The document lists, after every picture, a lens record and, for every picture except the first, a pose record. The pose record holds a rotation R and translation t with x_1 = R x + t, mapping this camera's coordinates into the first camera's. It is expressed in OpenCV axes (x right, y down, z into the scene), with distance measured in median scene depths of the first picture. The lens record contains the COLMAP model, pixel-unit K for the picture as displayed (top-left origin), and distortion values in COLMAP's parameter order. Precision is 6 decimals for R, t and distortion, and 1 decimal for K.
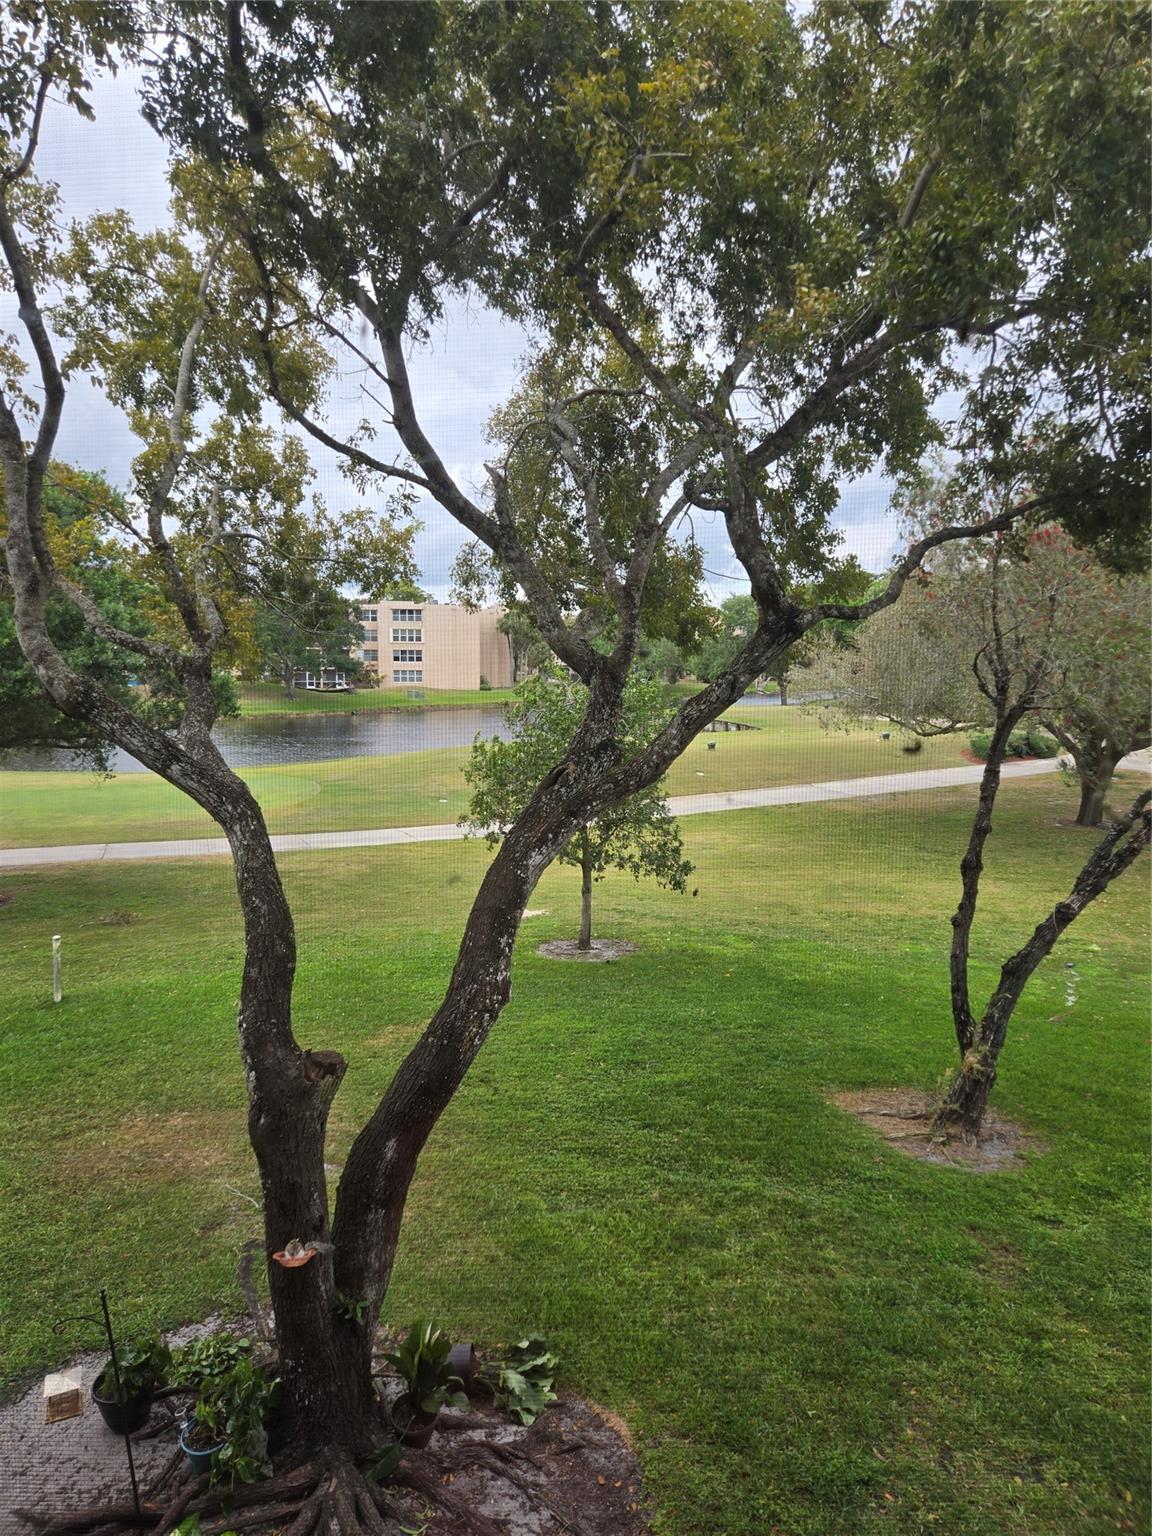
lens RADIAL K [[1009.3, 0, 563.7], [0, 1009.3, 754.6], [0, 0, 1]] dist [0.038512, -0.037662]
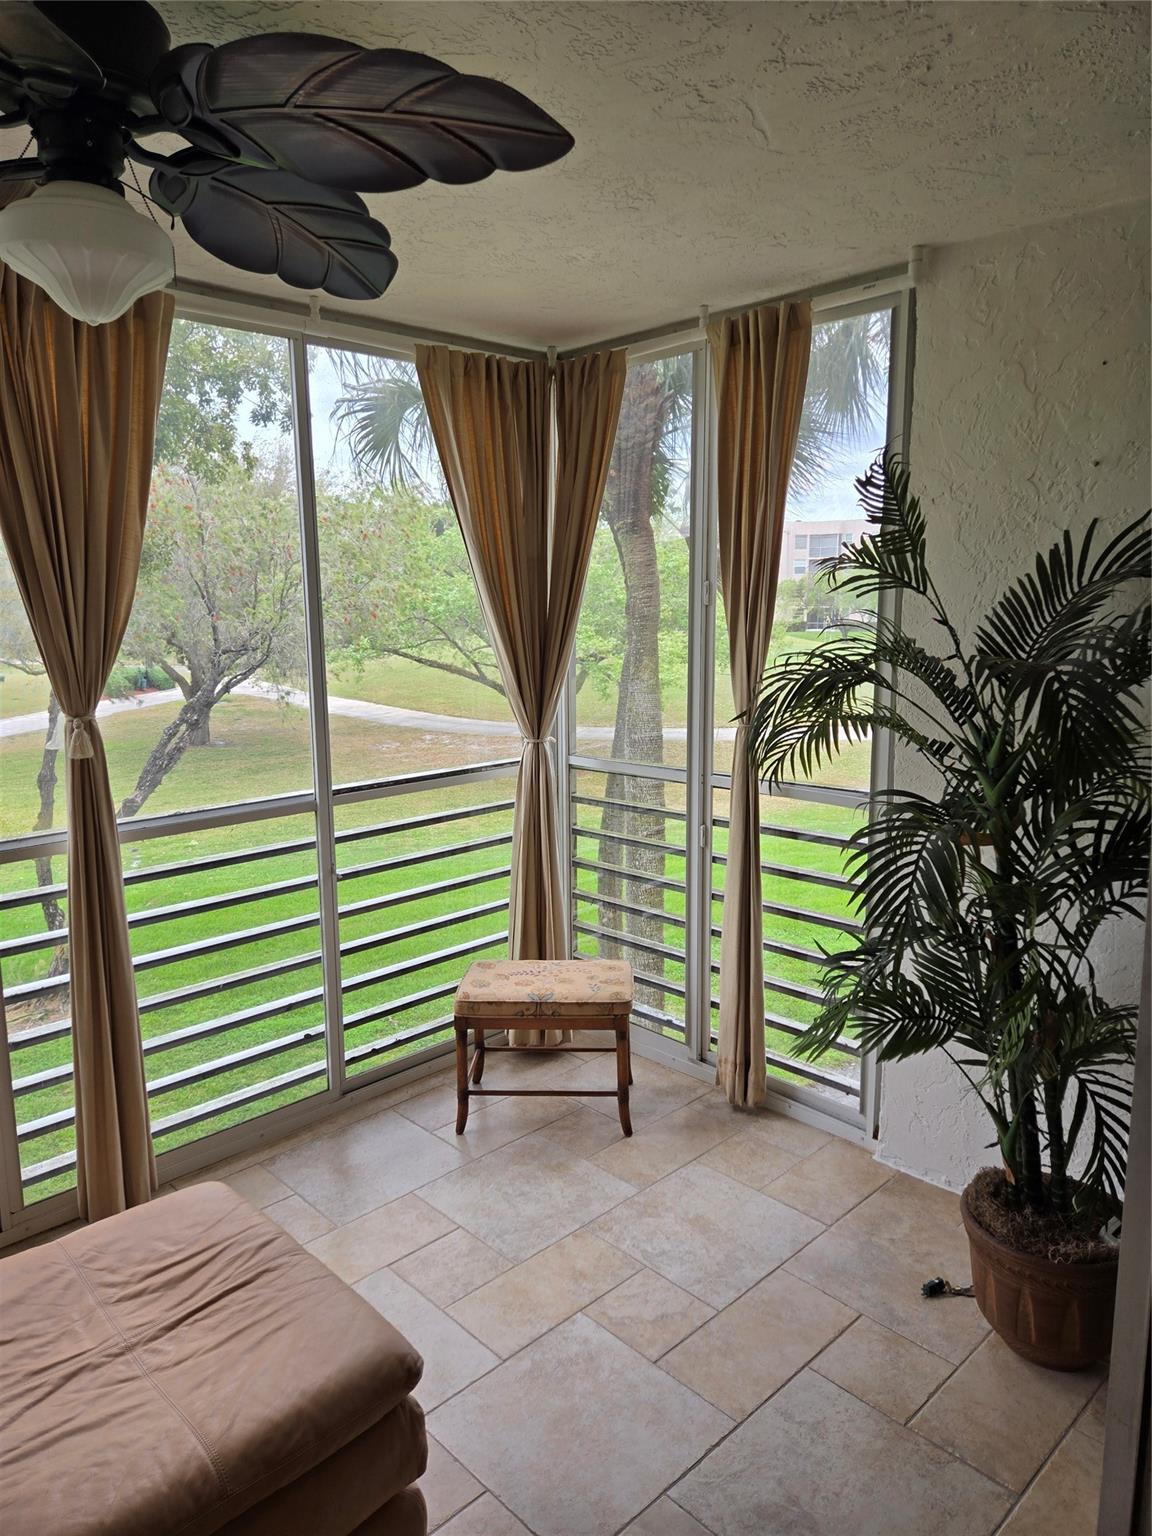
lens RADIAL K [[1009.3, 0, 564.6], [0, 1009.3, 760.8], [0, 0, 1]] dist [0.038512, -0.037662]
pose [[0.694701, -0.120274, 0.709172, 0.002120], [0.073005, 0.992620, 0.096831, 0.029651], [-0.715584, -0.015496, 0.698355, -0.282736]]
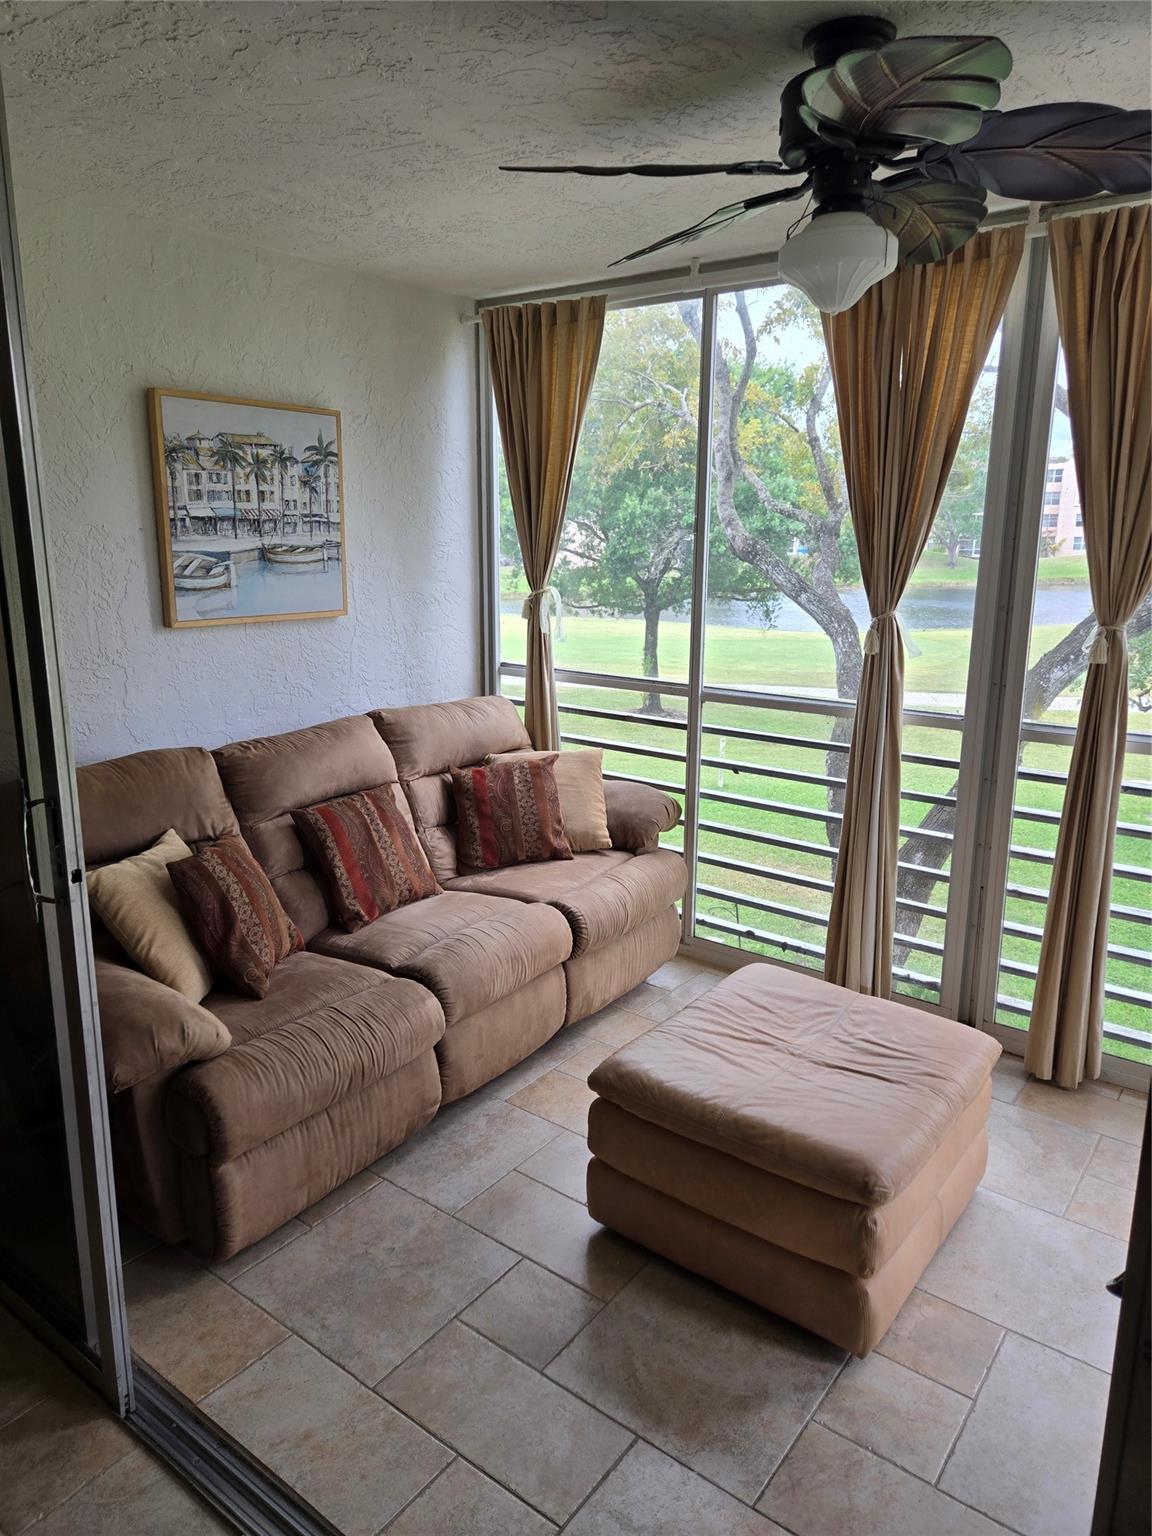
lens RADIAL K [[1009.3, 0, 573.6], [0, 1009.3, 762.3], [0, 0, 1]] dist [0.038512, -0.037662]
pose [[0.814024, 0.127515, -0.566661, 0.173170], [-0.050435, 0.987437, 0.149750, 0.037880], [0.578637, -0.093321, 0.810229, -0.341928]]
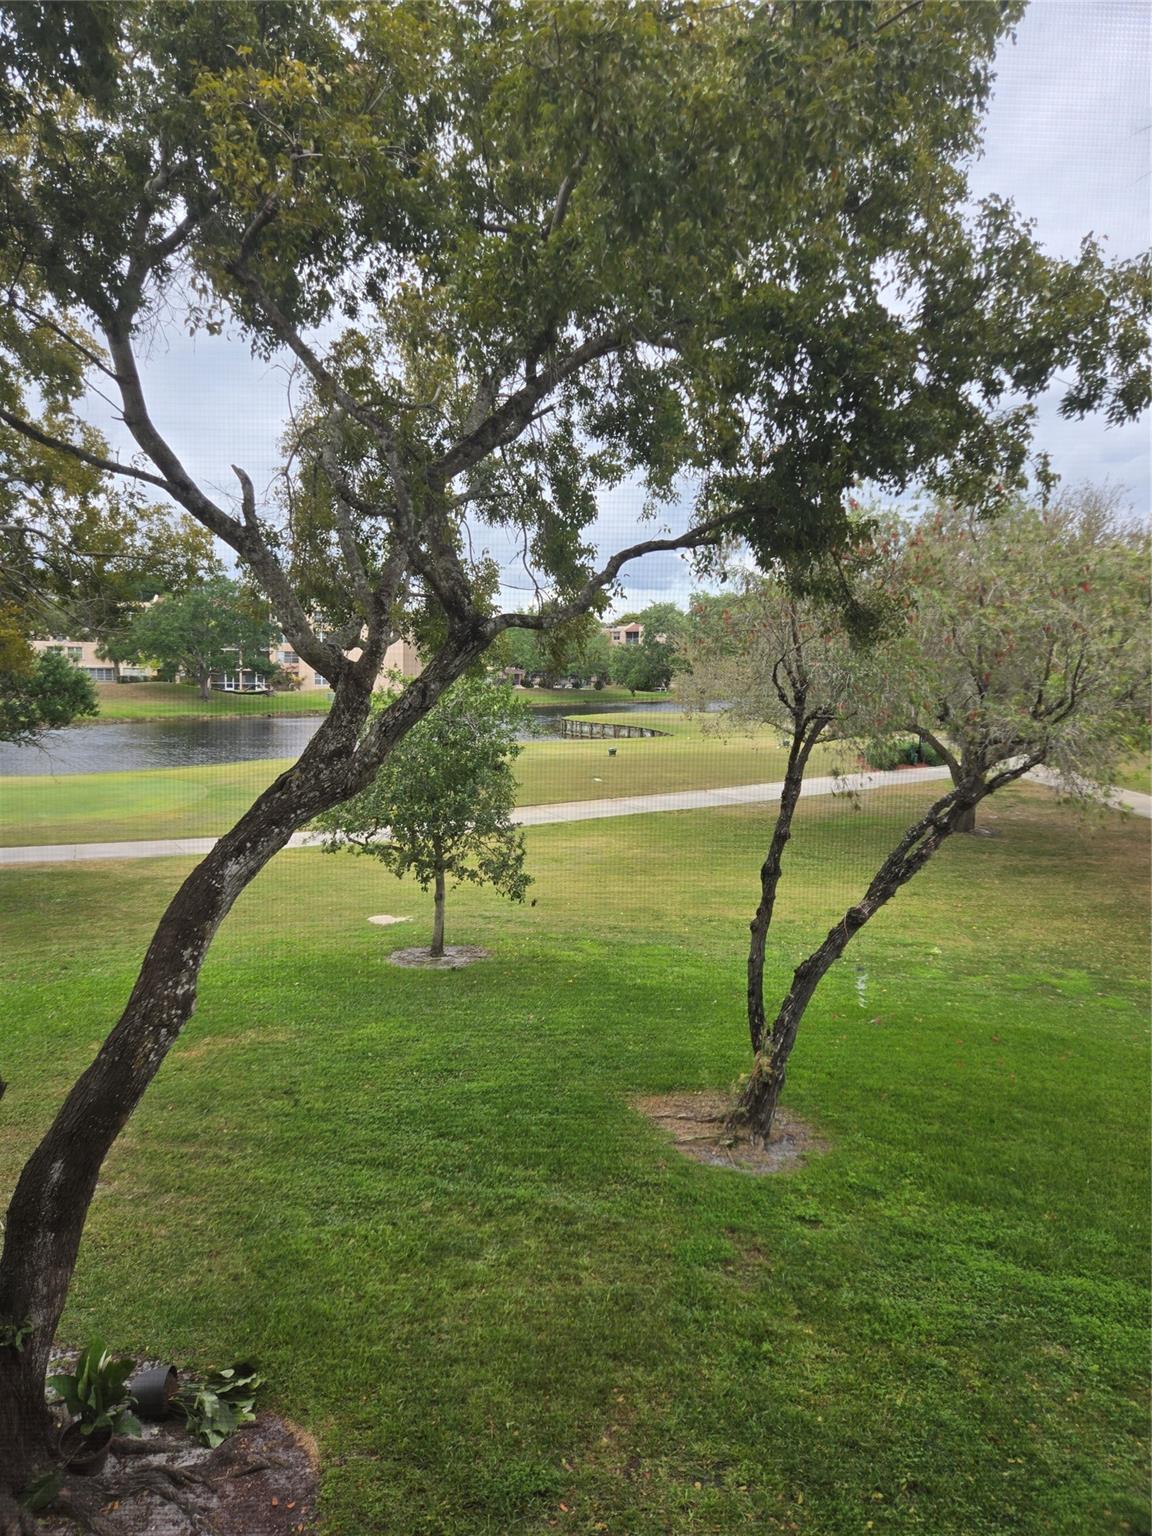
lens RADIAL K [[1009.3, 0, 563.6], [0, 1009.3, 756.4], [0, 0, 1]] dist [0.038512, -0.037662]
pose [[0.997806, 0.005662, 0.065962, 0.174196], [-0.005484, 0.999981, -0.002884, -0.003155], [-0.065977, 0.002516, 0.997818, 0.000780]]
